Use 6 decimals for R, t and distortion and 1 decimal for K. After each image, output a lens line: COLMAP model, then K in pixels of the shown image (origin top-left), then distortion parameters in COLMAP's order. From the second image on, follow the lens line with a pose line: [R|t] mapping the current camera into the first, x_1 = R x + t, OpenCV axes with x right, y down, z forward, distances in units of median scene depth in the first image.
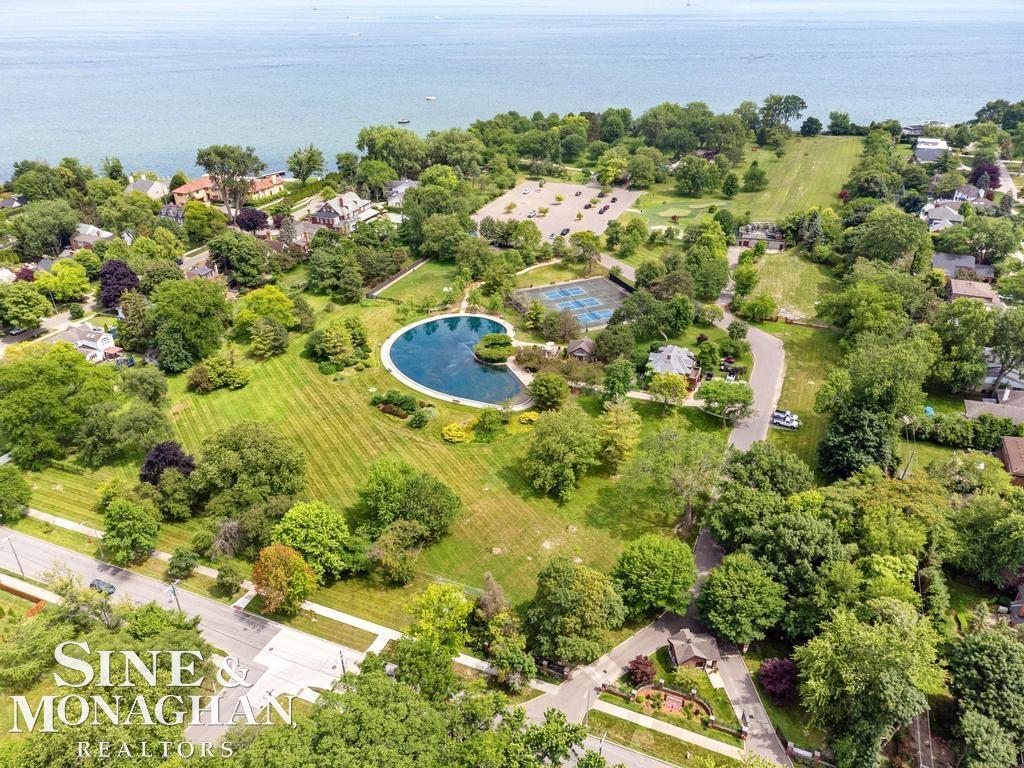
lens RADIAL K [[742.7, 0, 523.9], [0, 742.7, 380.7], [0, 0, 1]] dist [0.004376, 0.002313]
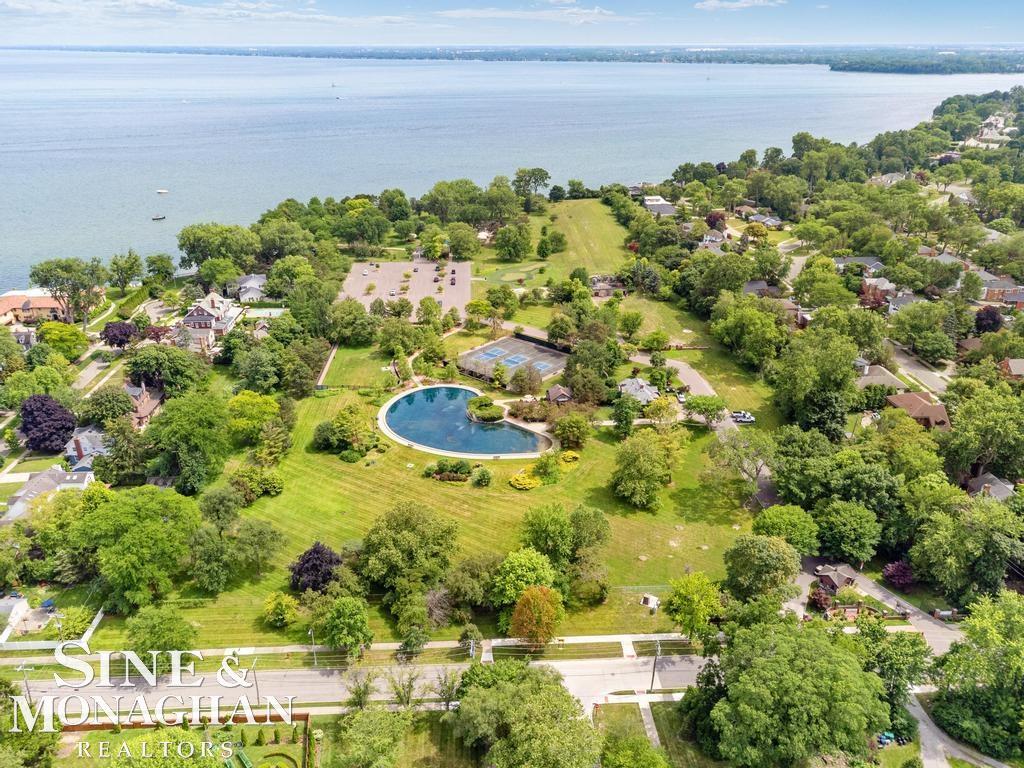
lens RADIAL K [[742.7, 0, 523.9], [0, 742.7, 380.7], [0, 0, 1]] dist [0.004376, 0.002313]
pose [[0.905619, -0.167764, 0.389498, -0.273615], [0.202204, 0.978125, -0.048845, -0.013045], [-0.372783, 0.122993, 0.919731, -0.028238]]
